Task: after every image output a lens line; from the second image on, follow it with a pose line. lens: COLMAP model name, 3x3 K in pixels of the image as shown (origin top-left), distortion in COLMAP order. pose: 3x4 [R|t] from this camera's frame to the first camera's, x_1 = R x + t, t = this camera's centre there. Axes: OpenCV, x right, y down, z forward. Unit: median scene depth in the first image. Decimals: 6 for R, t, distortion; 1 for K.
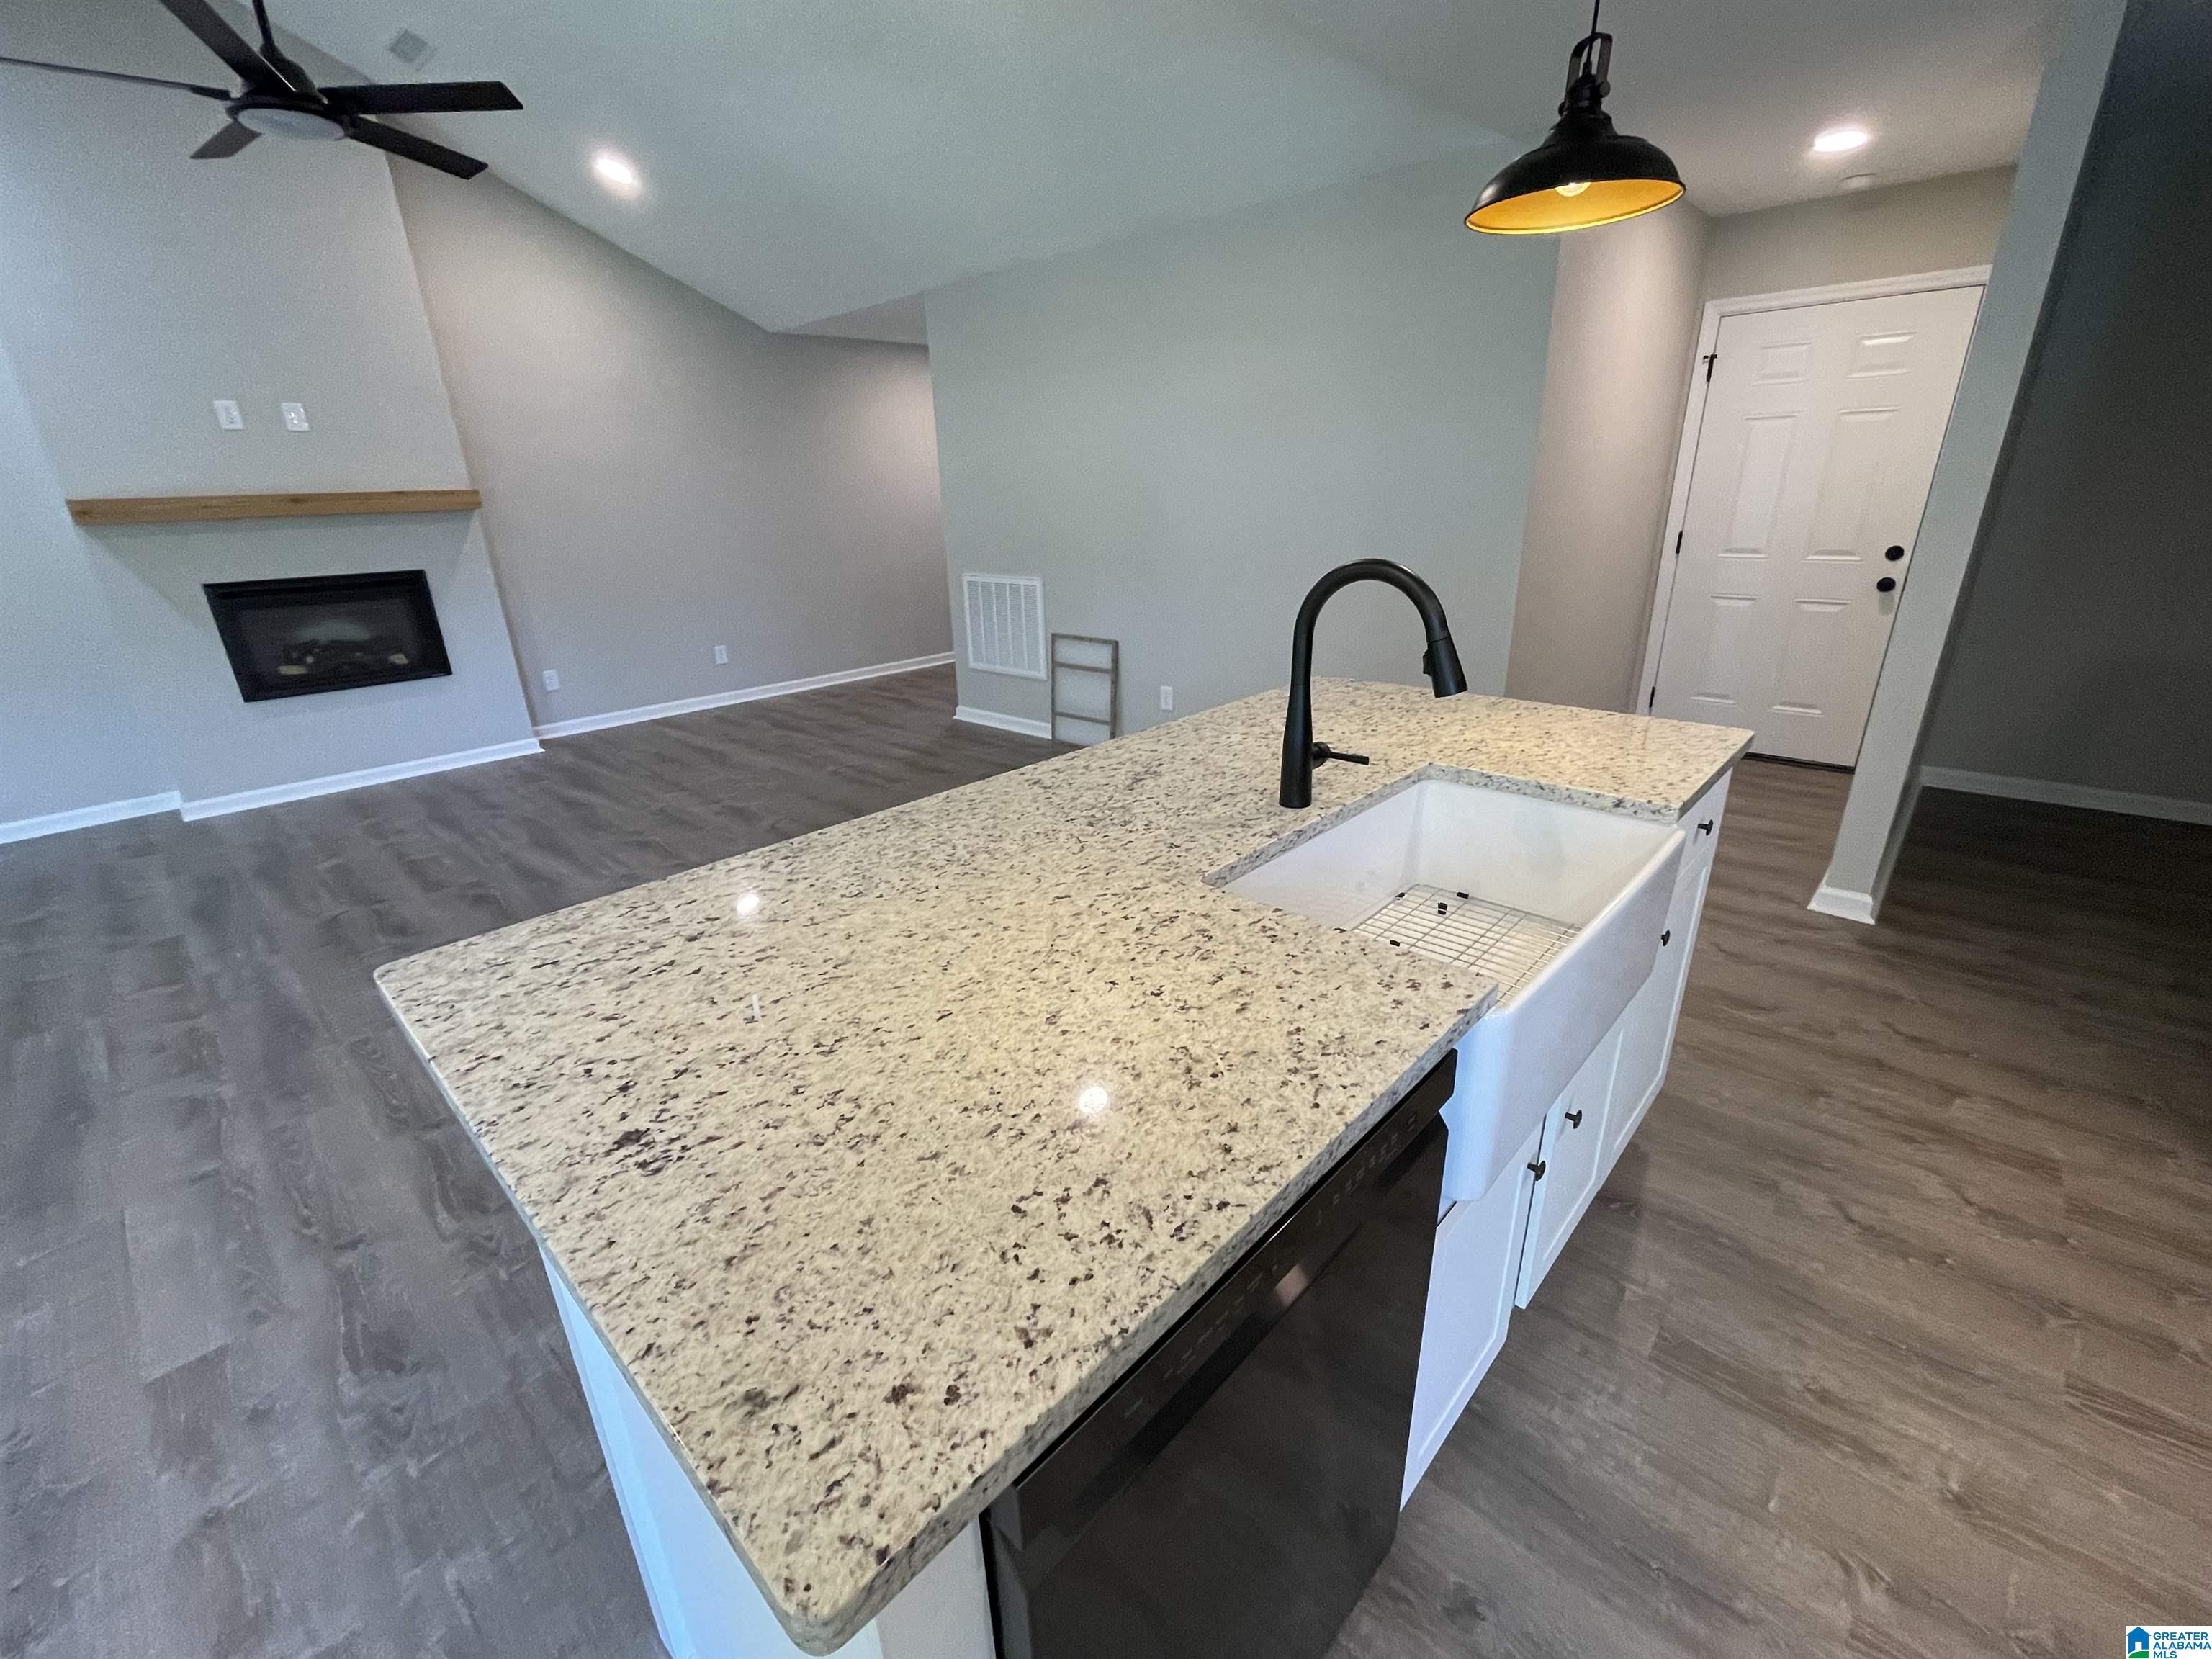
lens RADIAL K [[928.8, 0, 1099.6], [0, 928.8, 831.1], [0, 0, 1]] dist [-0.001508, 0.000073]
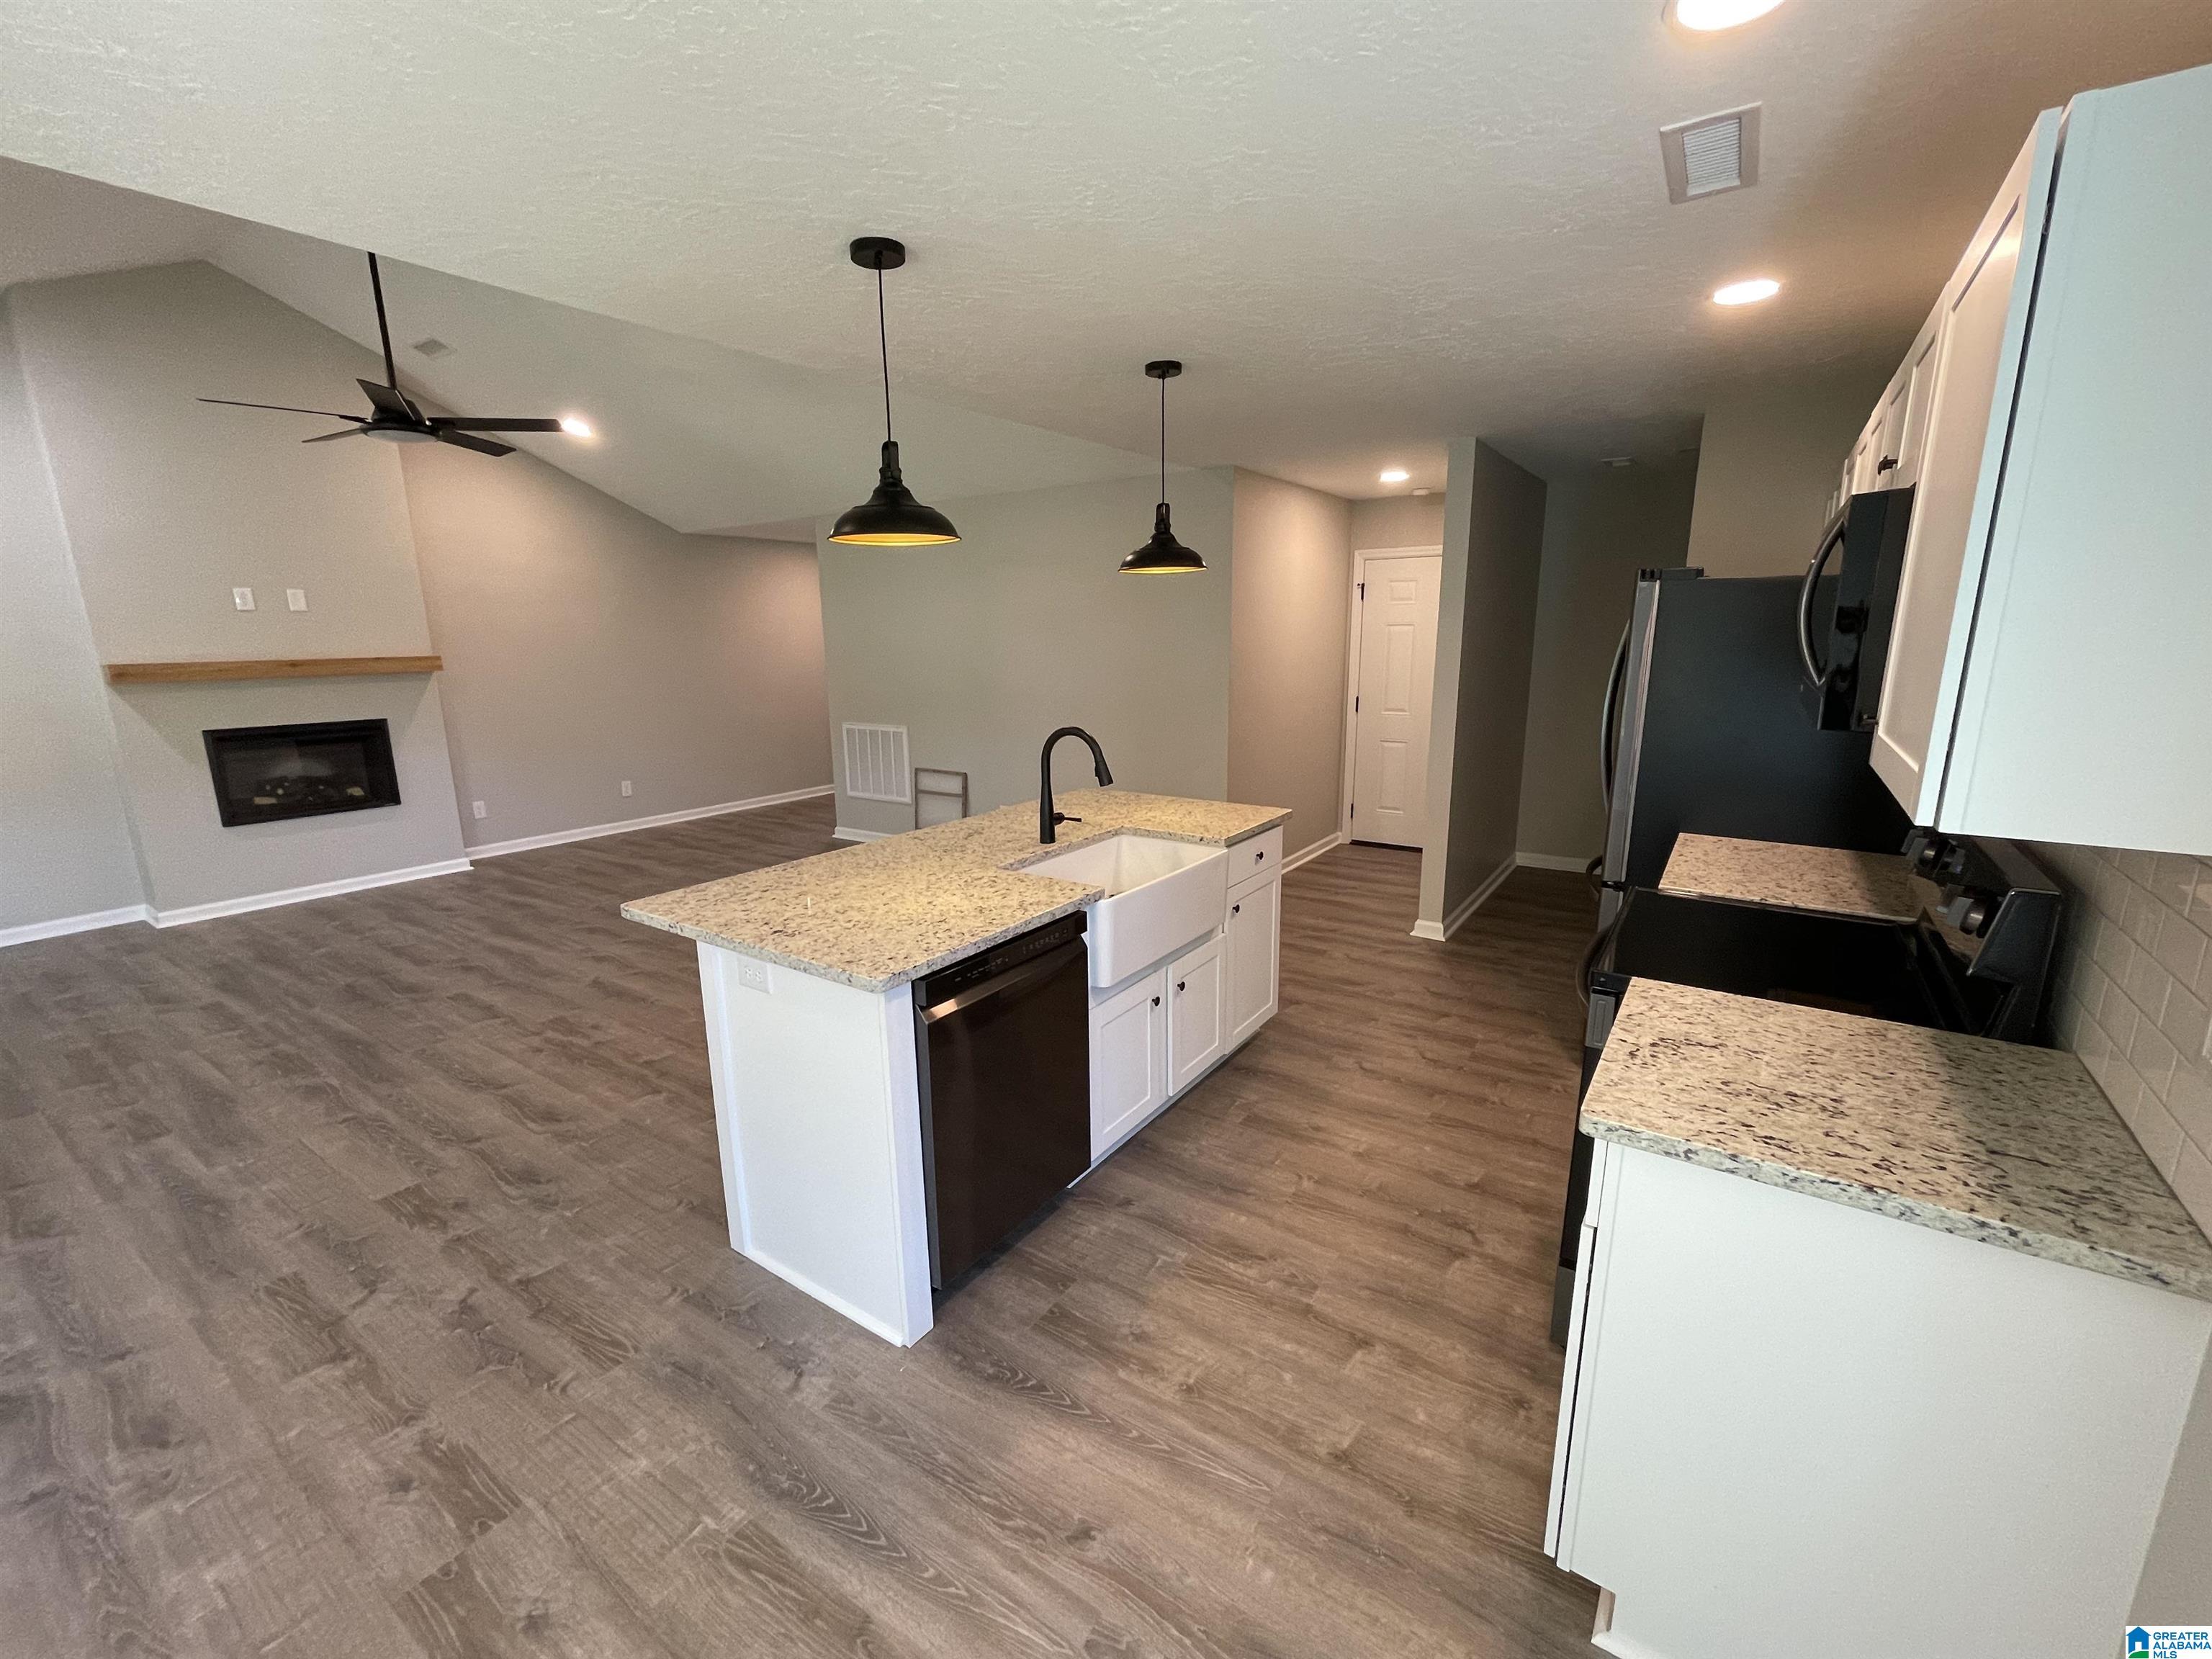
lens RADIAL K [[928.8, 0, 1099.6], [0, 928.8, 831.1], [0, 0, 1]] dist [-0.001508, 0.000073]
pose [[0.988297, -0.014148, 0.151883, 0.009312], [0.036540, 0.988658, -0.145671, 0.139563], [-0.148100, 0.149516, 0.977605, -0.565258]]
